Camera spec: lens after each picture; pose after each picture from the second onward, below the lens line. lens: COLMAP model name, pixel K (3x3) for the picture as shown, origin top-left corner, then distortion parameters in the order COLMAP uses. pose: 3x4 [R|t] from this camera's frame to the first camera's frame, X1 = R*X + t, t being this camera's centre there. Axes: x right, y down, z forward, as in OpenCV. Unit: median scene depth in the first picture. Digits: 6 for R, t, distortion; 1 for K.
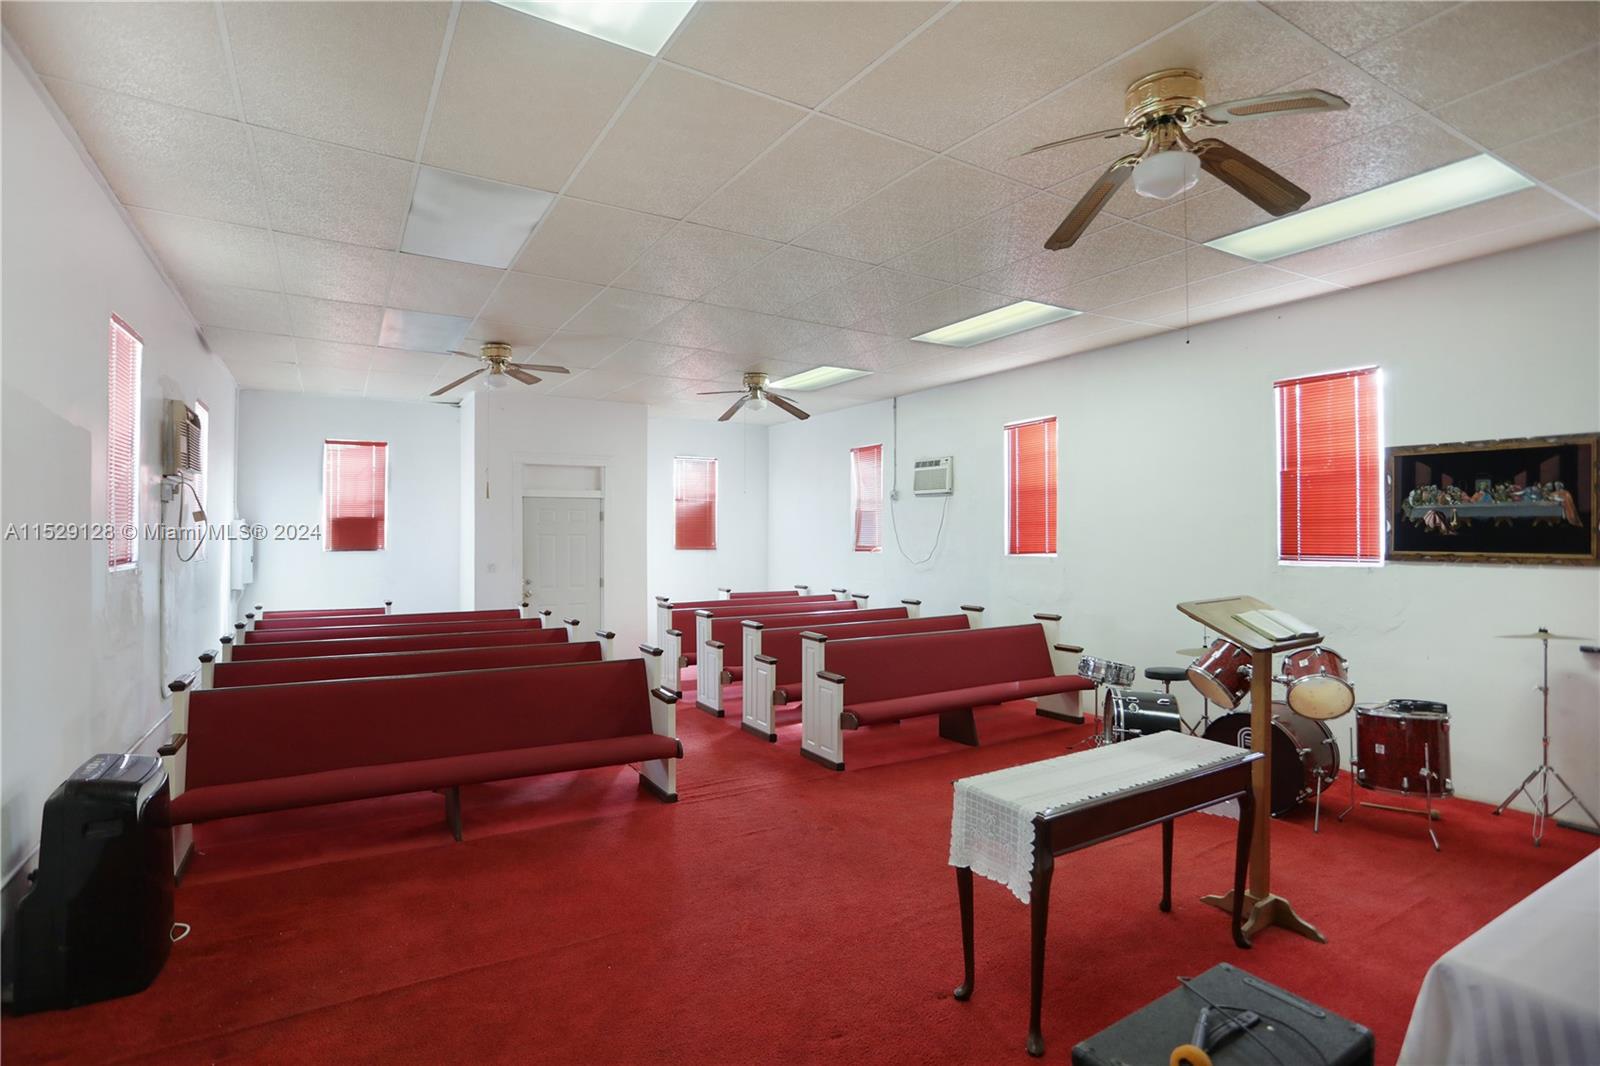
lens RADIAL K [[774.8, 0, 799.1], [0, 774.8, 518.5], [0, 0, 1]] dist [-0.083143, 0.042519]
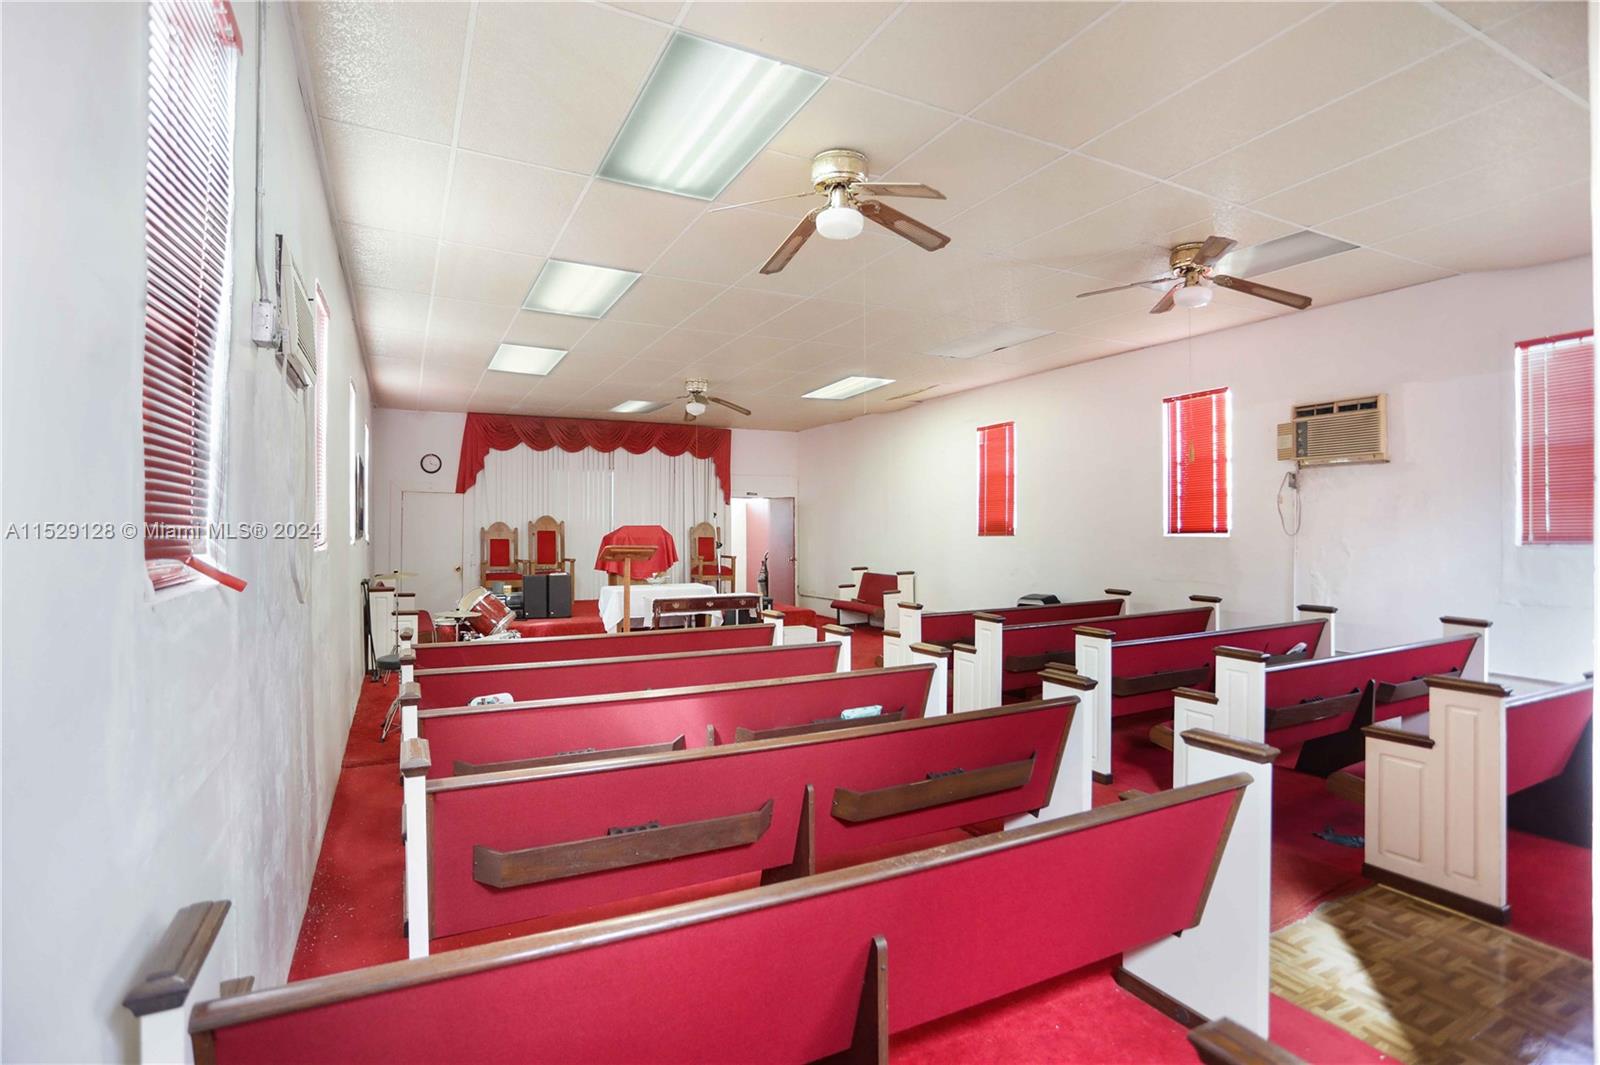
lens RADIAL K [[806.9, 0, 800.0], [0, 806.9, 532.5], [0, 0, 1]] dist [-0.061217, 0.023508]
pose [[-0.997895, 0.004450, 0.064701, -0.060509], [0.003509, 0.999887, -0.014650, 0.040803], [-0.064759, -0.014392, -0.997797, 1.404165]]
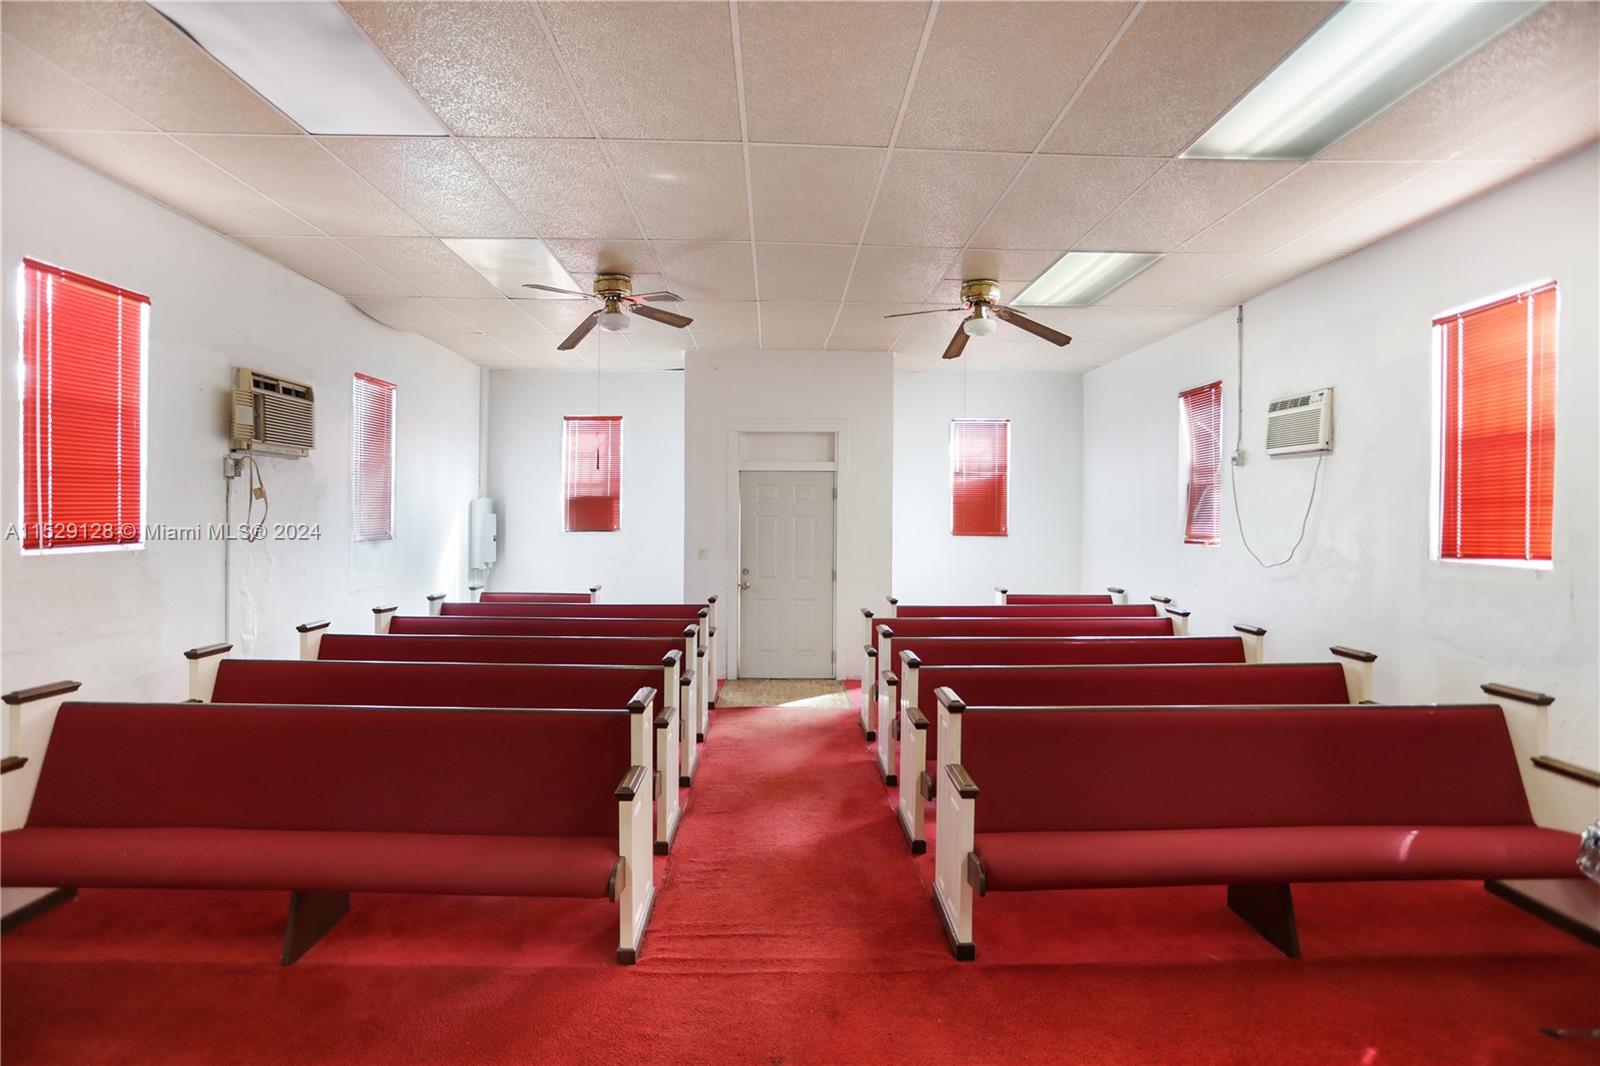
lens RADIAL K [[785.0, 0, 799.0], [0, 785.0, 513.7], [0, 0, 1]] dist [-0.070853, 0.031824]
pose [[0.870038, 0.005892, -0.492949, 0.137301], [0.002463, 0.999864, 0.016299, 0.005285], [0.492978, -0.015395, 0.869906, 0.306854]]
